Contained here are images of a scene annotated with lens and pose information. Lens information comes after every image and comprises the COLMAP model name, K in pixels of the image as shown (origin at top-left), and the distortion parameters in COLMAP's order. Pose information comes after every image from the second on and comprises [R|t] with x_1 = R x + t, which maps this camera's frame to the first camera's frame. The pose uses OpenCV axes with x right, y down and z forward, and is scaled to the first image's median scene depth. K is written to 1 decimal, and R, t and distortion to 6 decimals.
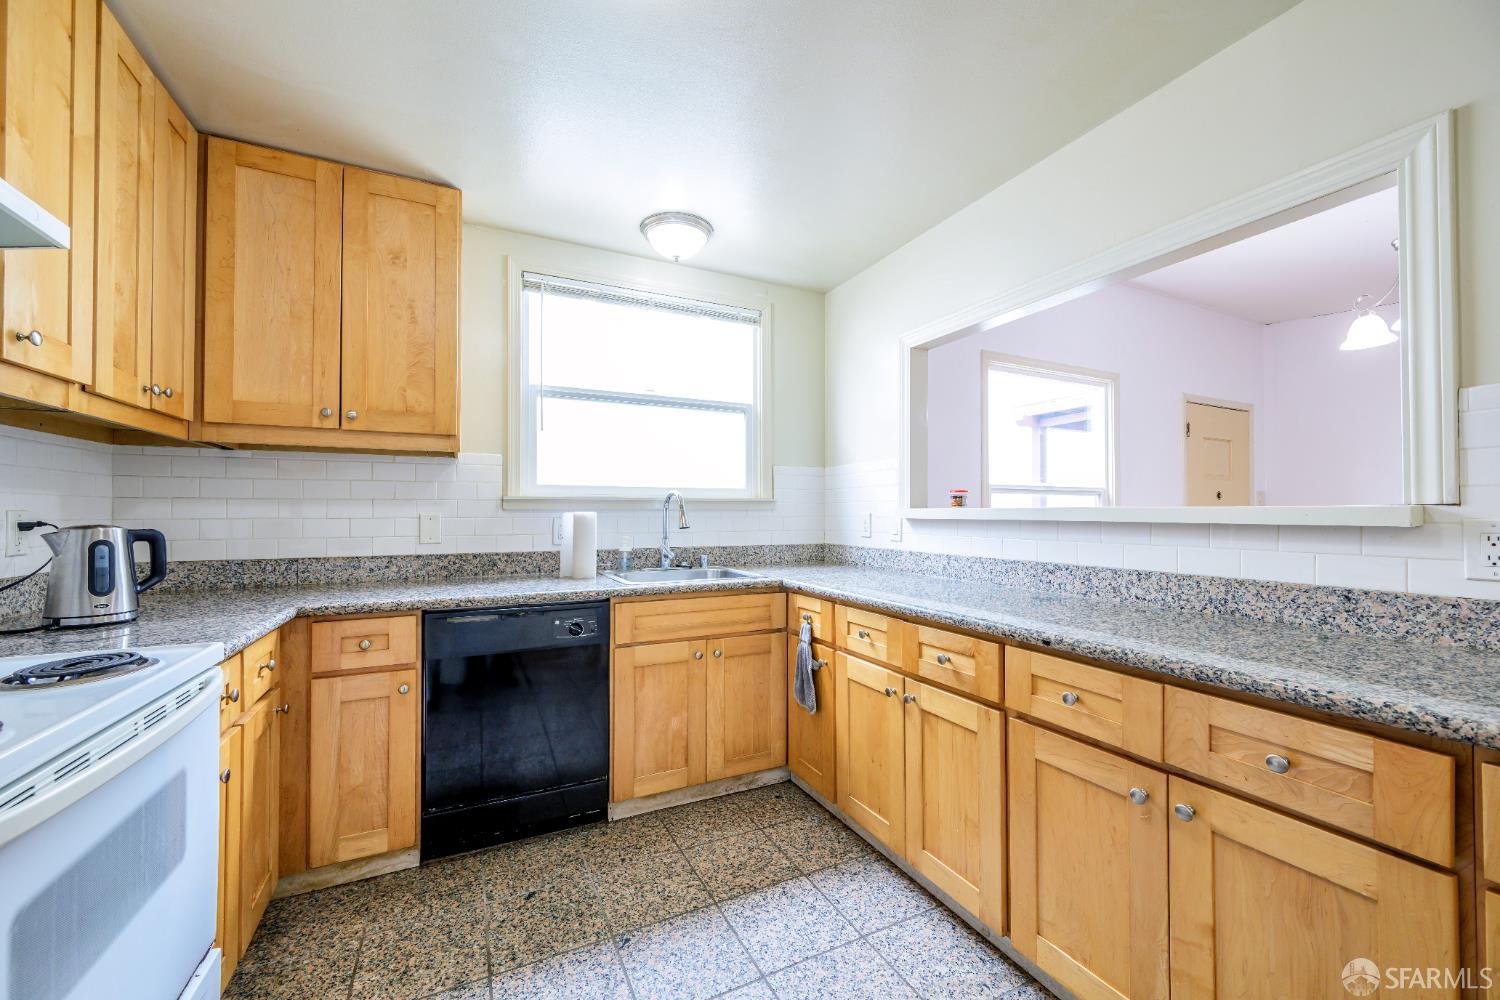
lens RADIAL K [[588.7, 0, 720.7], [0, 588.7, 500.9], [0, 0, 1]] dist [-0.001911, 0.000002]
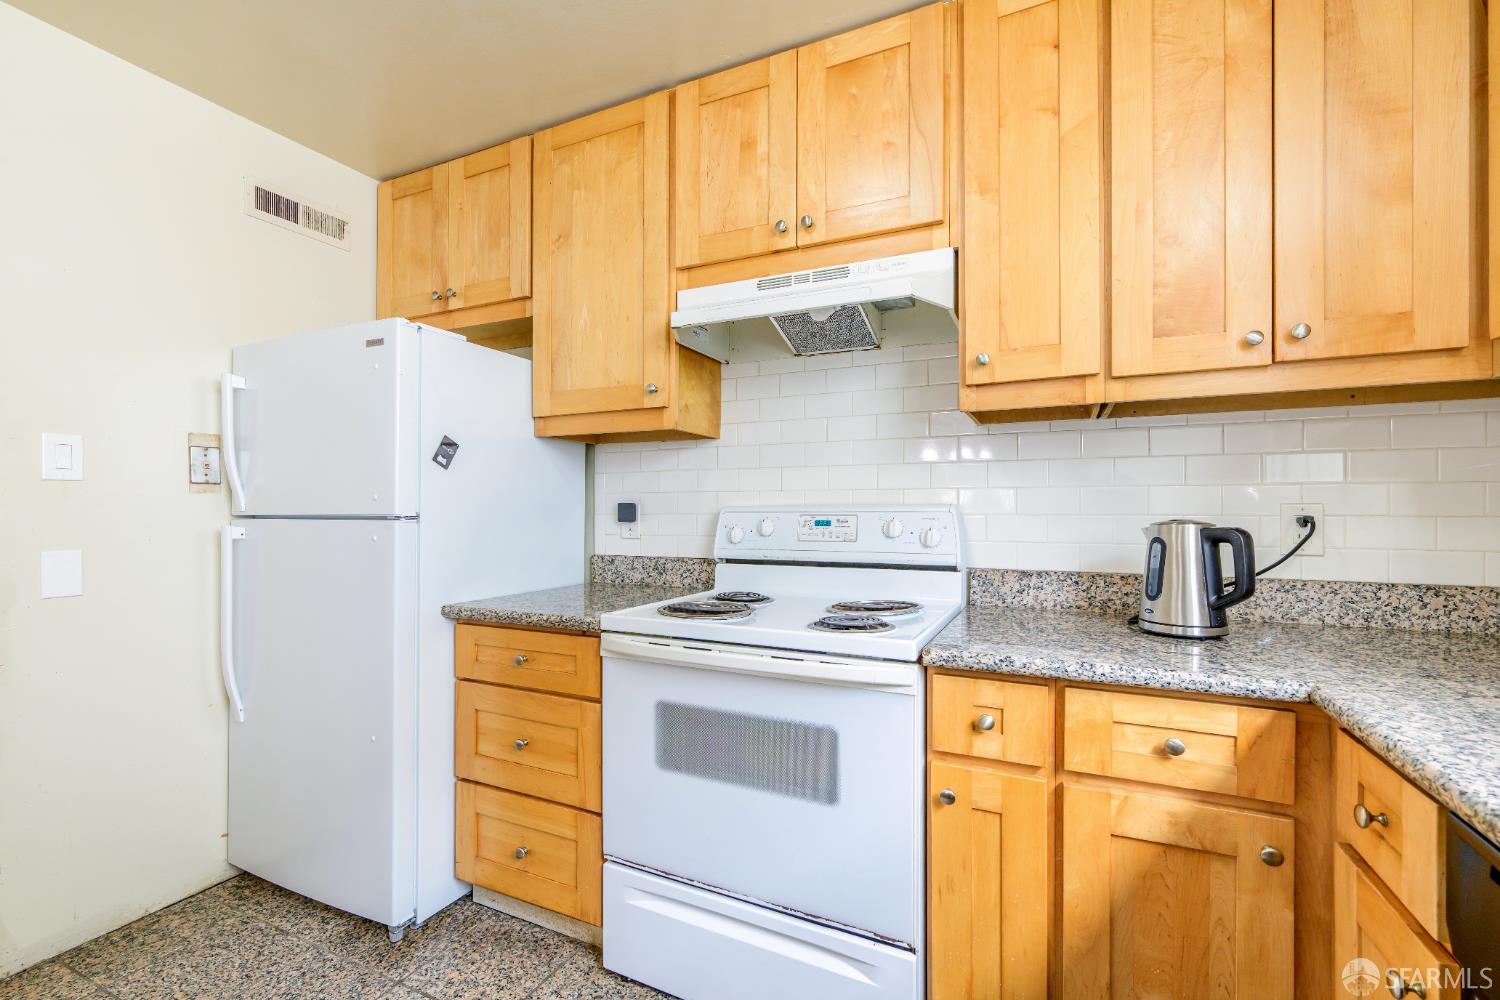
lens RADIAL K [[653.1, 0, 750.0], [0, 653.1, 500.0], [0, 0, 1]] dist [-0.000632, 0.000019]
pose [[-0.738629, -0.005192, -0.674092, 0.052465], [0.015125, 0.999591, -0.024272, 0.021010], [0.673942, -0.028124, -0.738248, 1.074295]]
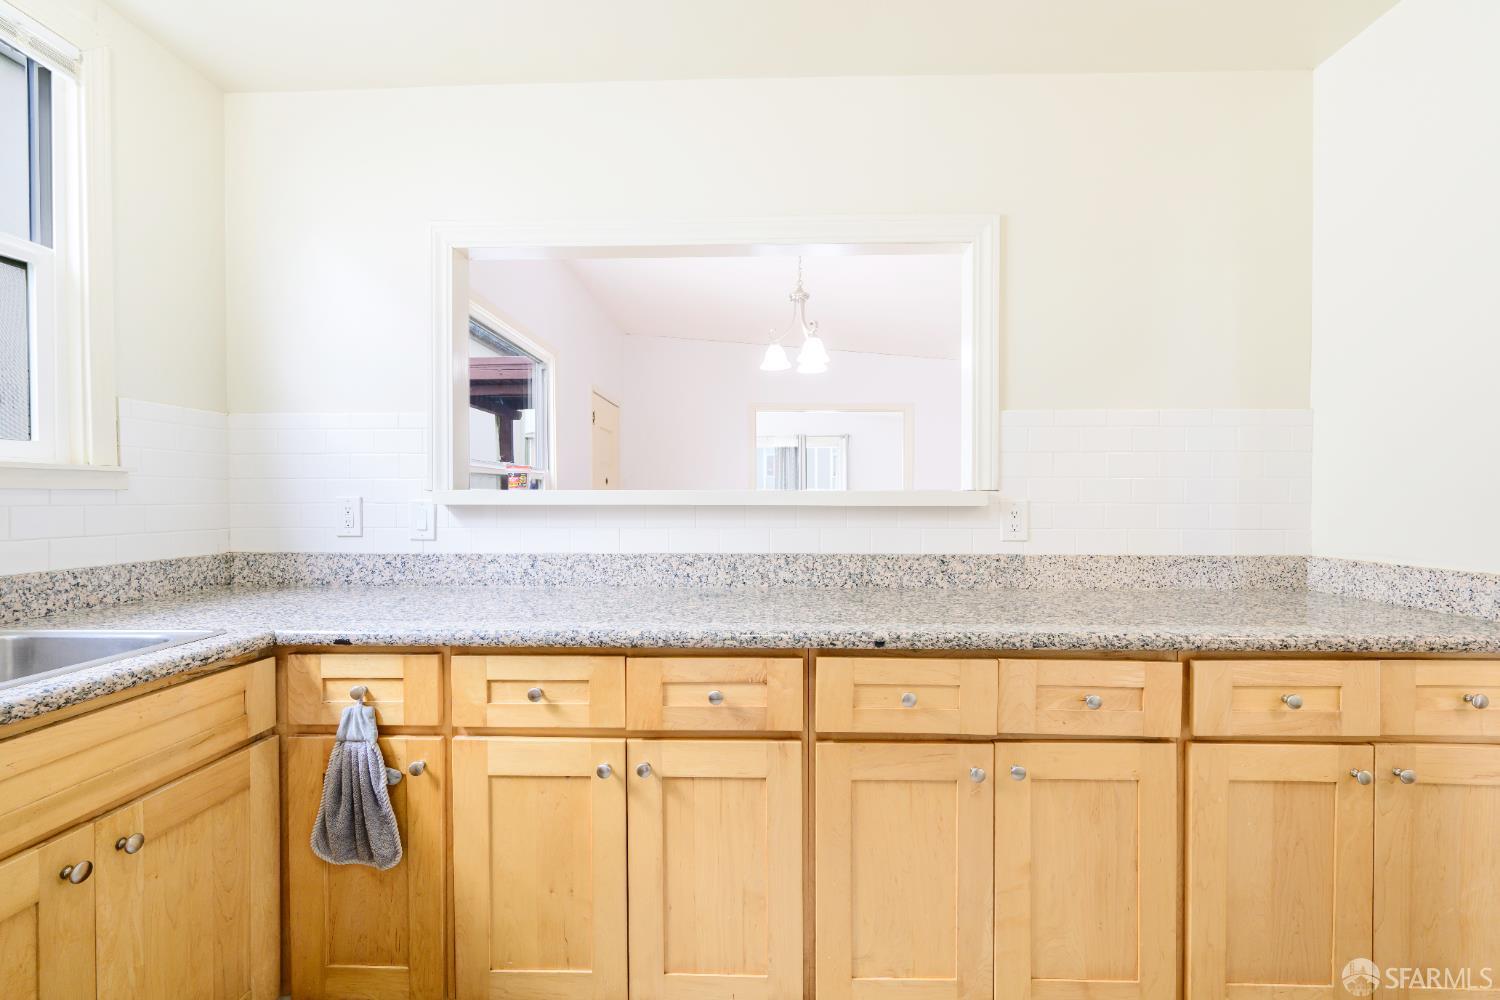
lens RADIAL K [[653.1, 0, 750.0], [0, 653.1, 500.0], [0, 0, 1]] dist [-0.000632, 0.000019]
pose [[0.427472, -0.006525, 0.904005, -0.286032], [-0.017437, 0.999728, 0.015461, 0.010012], [-0.903860, -0.022372, 0.427242, 0.531831]]
